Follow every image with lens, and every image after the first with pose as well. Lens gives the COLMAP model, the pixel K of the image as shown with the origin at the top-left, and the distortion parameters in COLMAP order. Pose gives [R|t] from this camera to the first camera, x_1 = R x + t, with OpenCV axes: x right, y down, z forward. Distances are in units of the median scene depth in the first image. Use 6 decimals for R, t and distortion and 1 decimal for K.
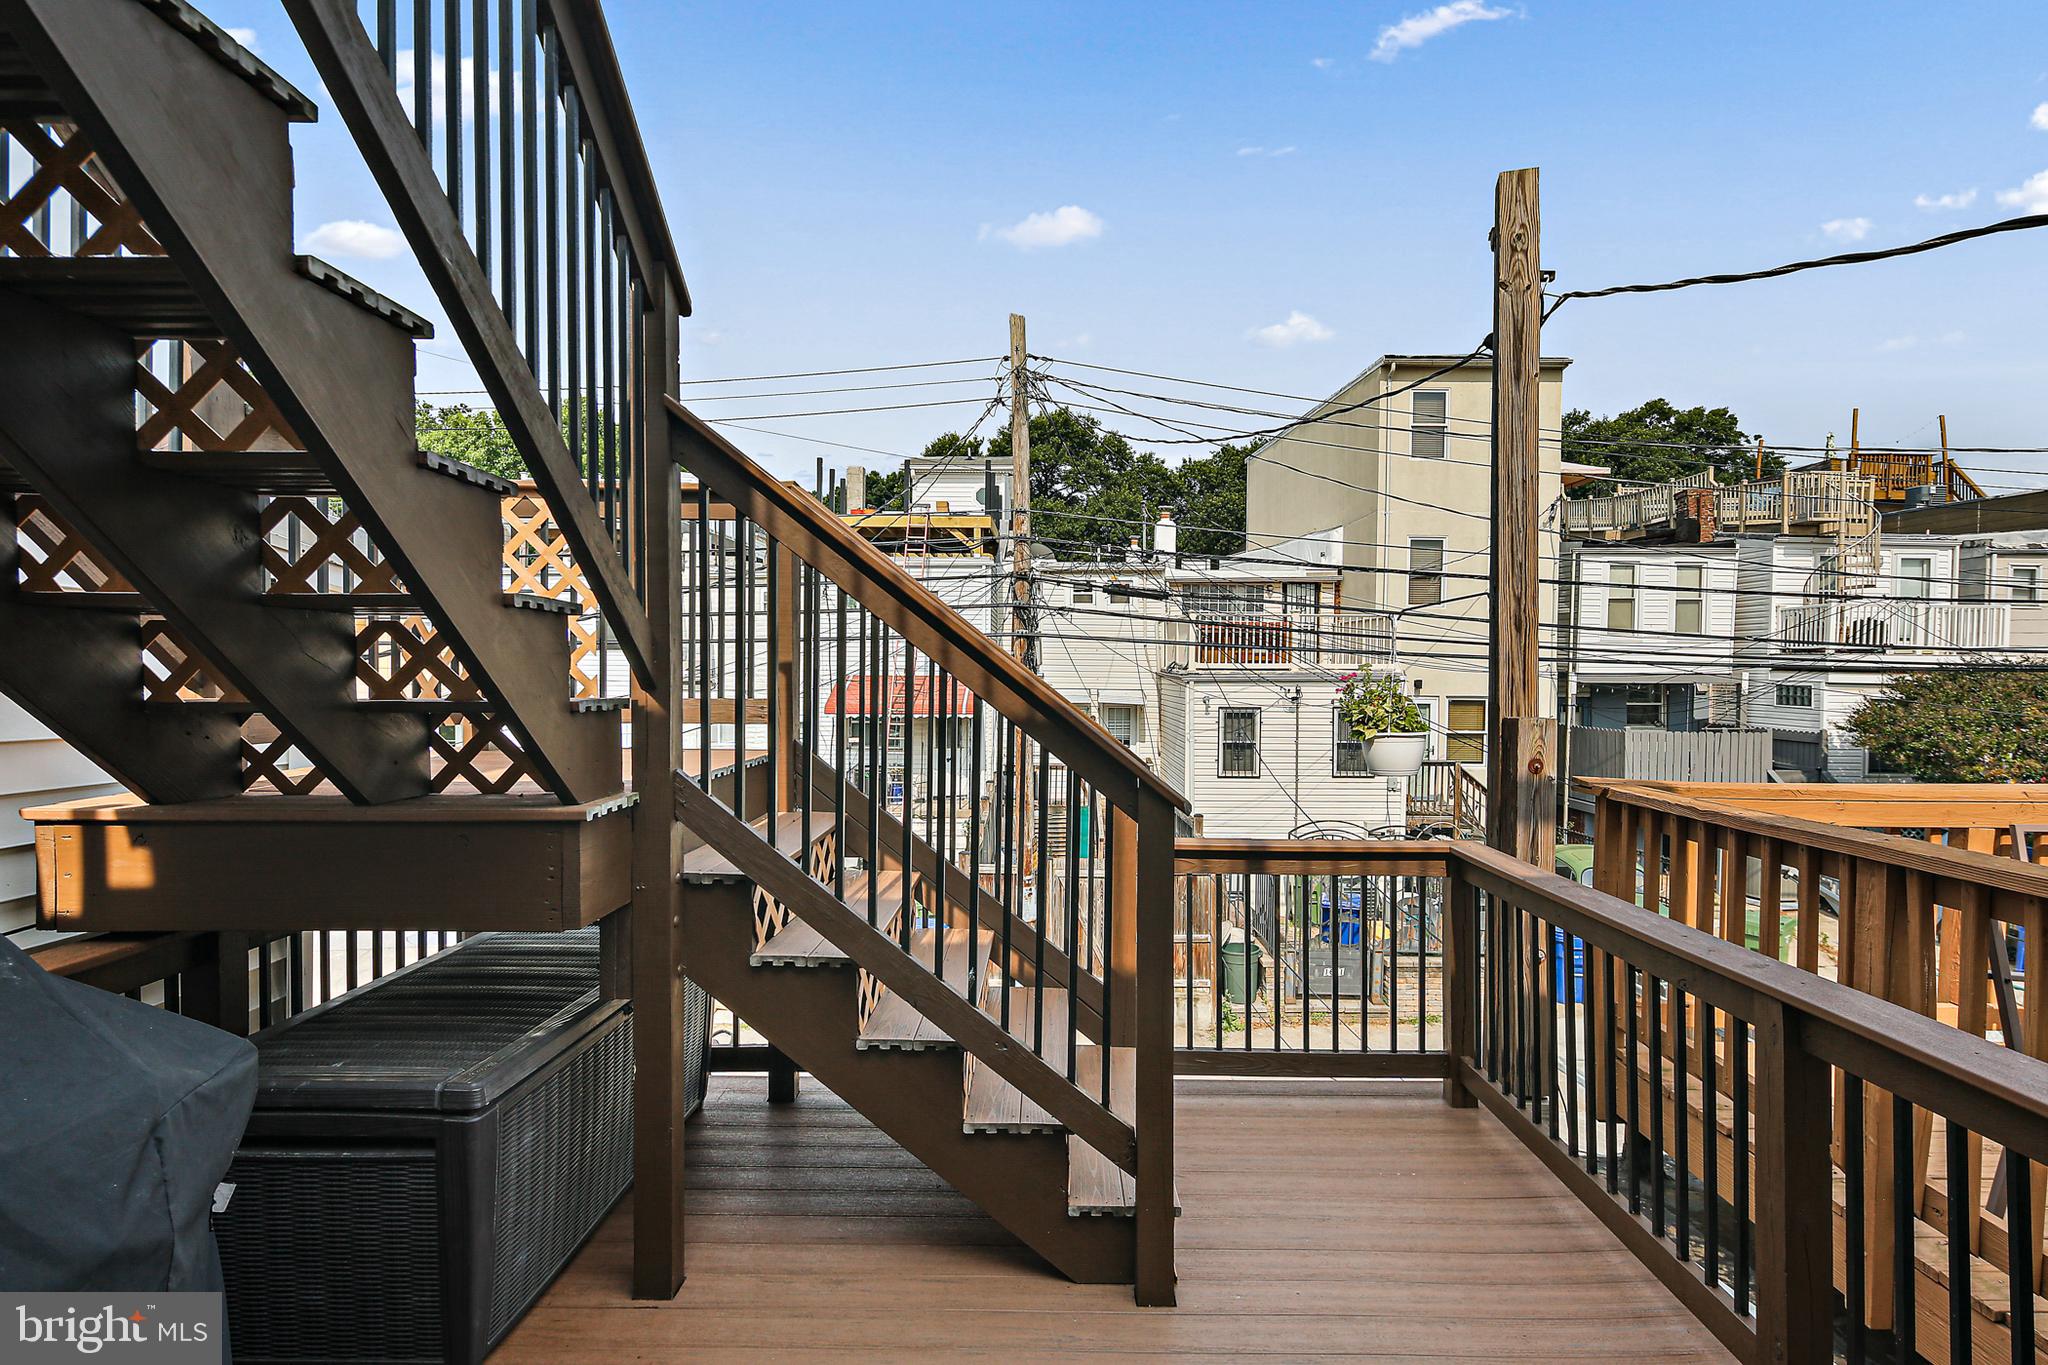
lens RADIAL K [[1018.1, 0, 1034.2], [0, 1018.1, 711.2], [0, 0, 1]] dist [0.000791, -0.001836]
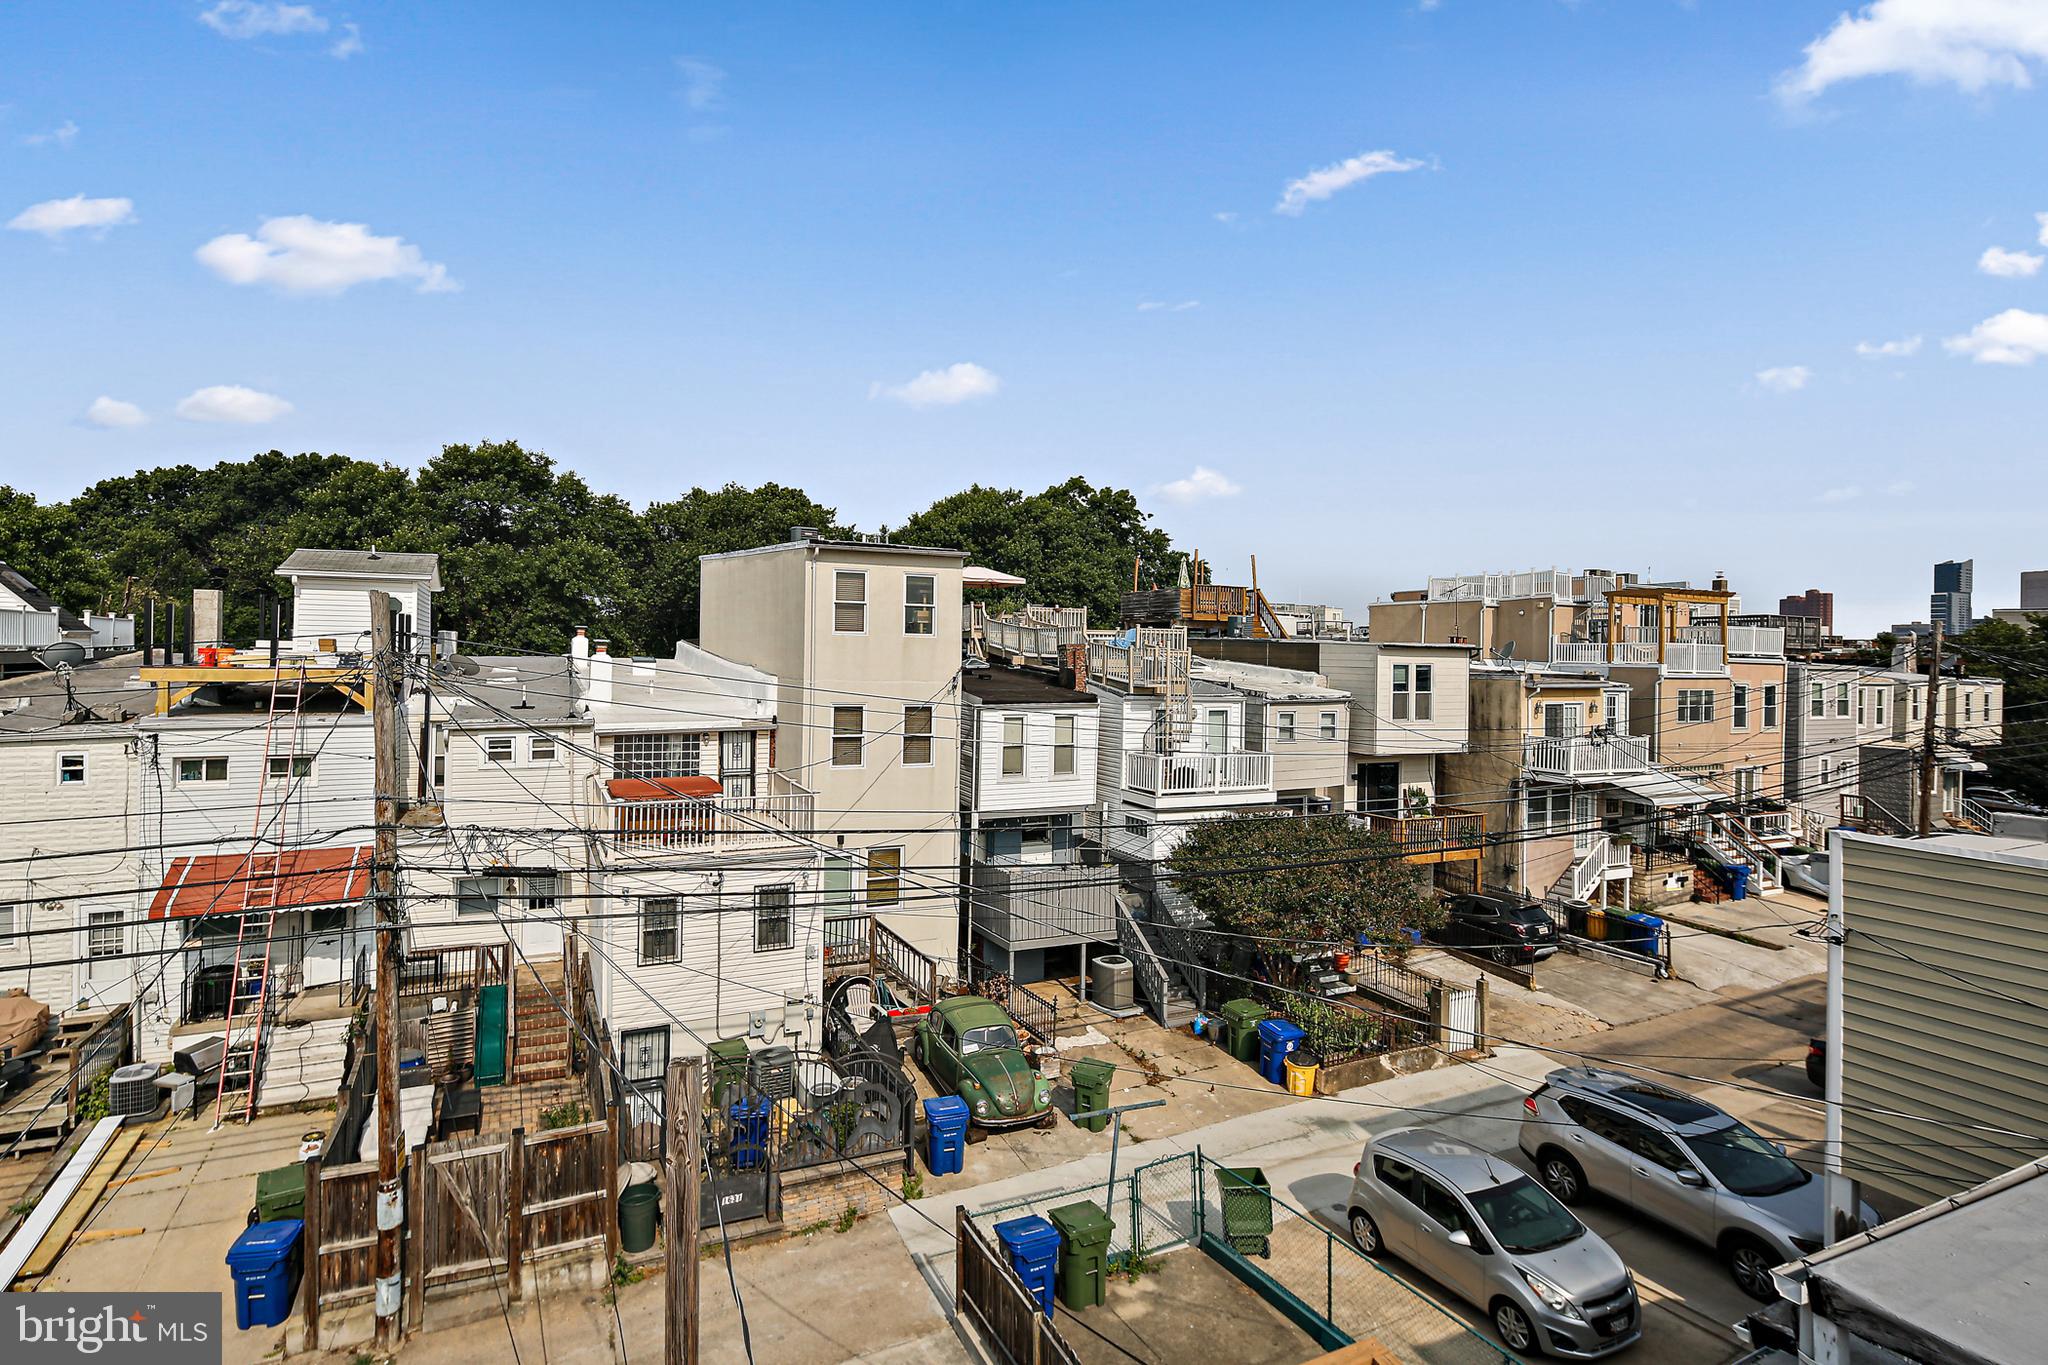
lens RADIAL K [[1029.1, 0, 985.3], [0, 1029.1, 673.8], [0, 0, 1]] dist [0.033597, -0.035638]
pose [[0.905368, 0.007445, 0.424562, 0.047128], [-0.000370, 0.999860, -0.016745, -0.169961], [-0.424627, 0.015003, 0.905244, -0.051051]]
